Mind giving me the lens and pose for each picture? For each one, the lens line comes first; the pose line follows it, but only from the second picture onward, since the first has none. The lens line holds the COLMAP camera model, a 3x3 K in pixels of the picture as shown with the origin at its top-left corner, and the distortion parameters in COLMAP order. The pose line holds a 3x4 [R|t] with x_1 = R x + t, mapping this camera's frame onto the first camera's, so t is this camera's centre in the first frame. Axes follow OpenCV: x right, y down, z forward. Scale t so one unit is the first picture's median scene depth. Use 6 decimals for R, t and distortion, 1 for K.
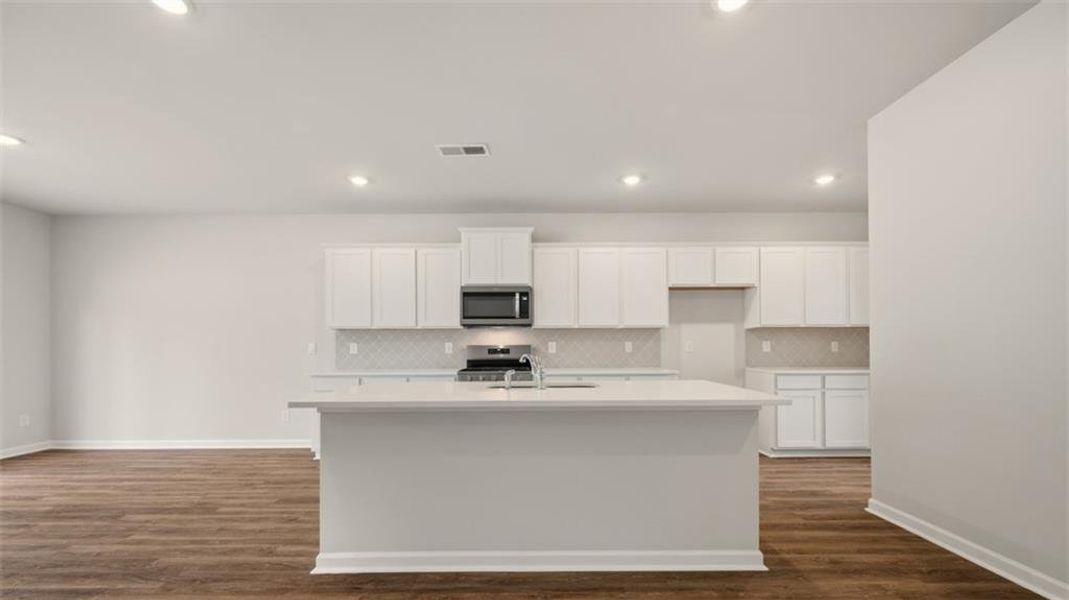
lens RADIAL K [[421.3, 0, 537.7], [0, 421.3, 341.8], [0, 0, 1]] dist [0.000020, -0.000267]
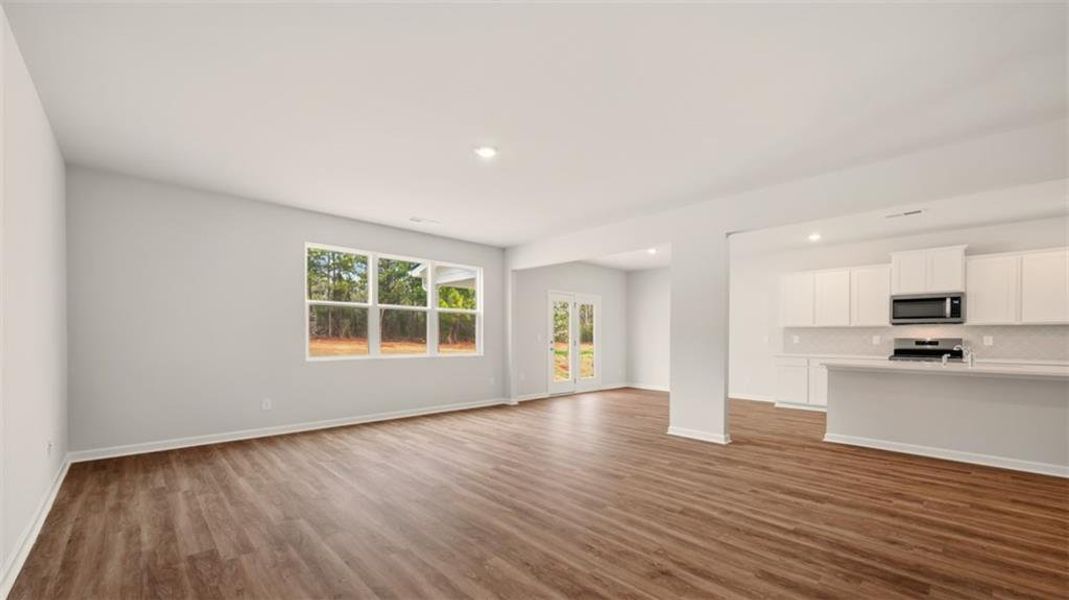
lens RADIAL K [[421.3, 0, 537.7], [0, 421.3, 341.8], [0, 0, 1]] dist [0.000020, -0.000267]
pose [[0.695005, 0.014062, -0.718867, 0.006569], [0.005559, 0.999674, 0.024930, -0.020983], [0.718983, -0.021322, 0.694700, -0.785322]]
